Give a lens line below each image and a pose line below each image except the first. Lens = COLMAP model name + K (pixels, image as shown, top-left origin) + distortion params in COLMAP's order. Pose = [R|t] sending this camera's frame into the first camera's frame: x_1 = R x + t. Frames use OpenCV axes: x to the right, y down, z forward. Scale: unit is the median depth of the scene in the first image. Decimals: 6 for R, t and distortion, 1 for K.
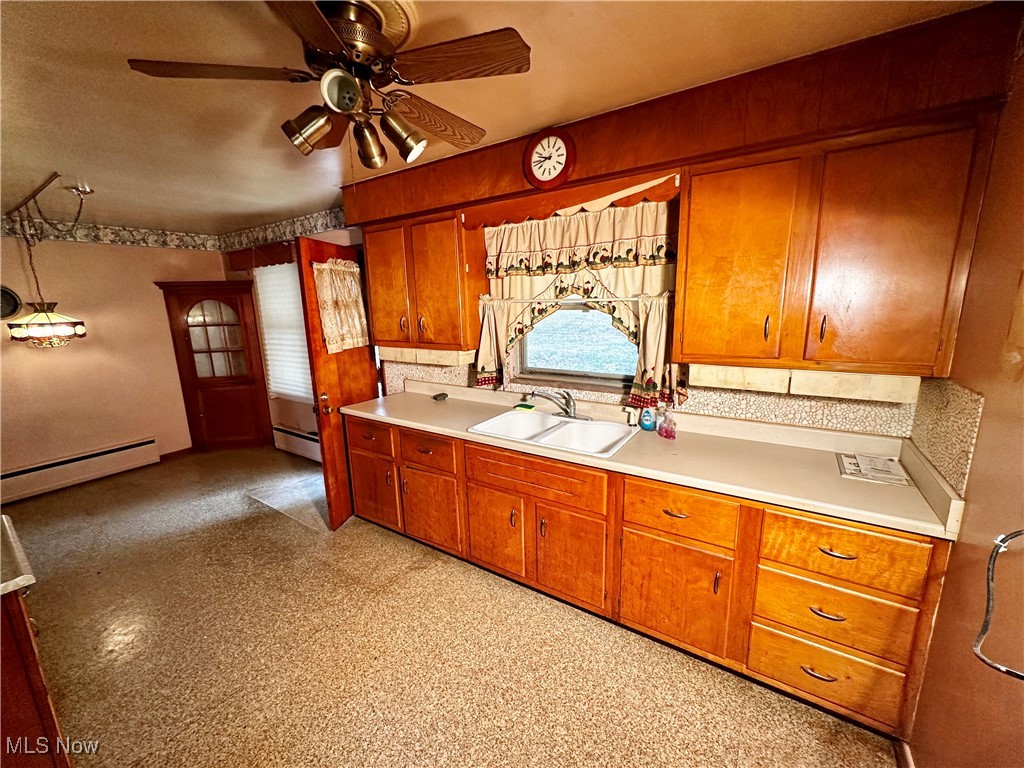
lens RADIAL K [[405.5, 0, 513.1], [0, 405.5, 380.5], [0, 0, 1]] dist [-0.005203, 0.001373]
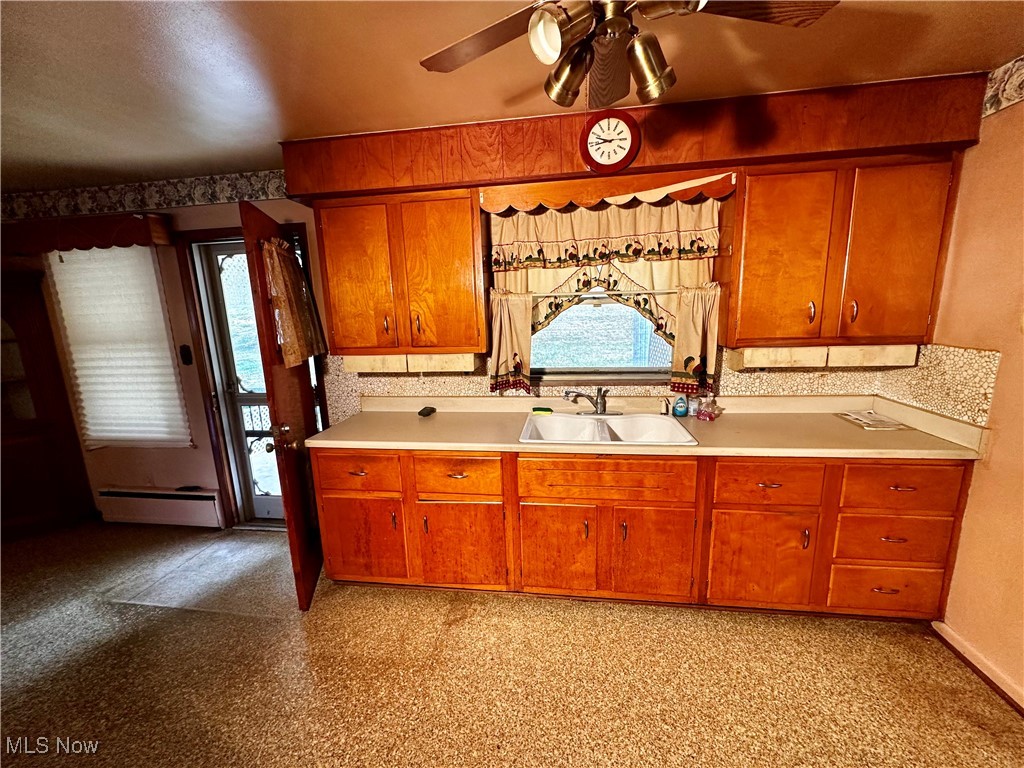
lens RADIAL K [[405.5, 0, 515.2], [0, 405.5, 382.9], [0, 0, 1]] dist [-0.005203, 0.001373]
pose [[0.906782, -0.082967, 0.413356, -0.518966], [0.091155, 0.995837, -0.000089, -0.003217], [-0.411627, 0.037760, 0.910570, 0.233144]]
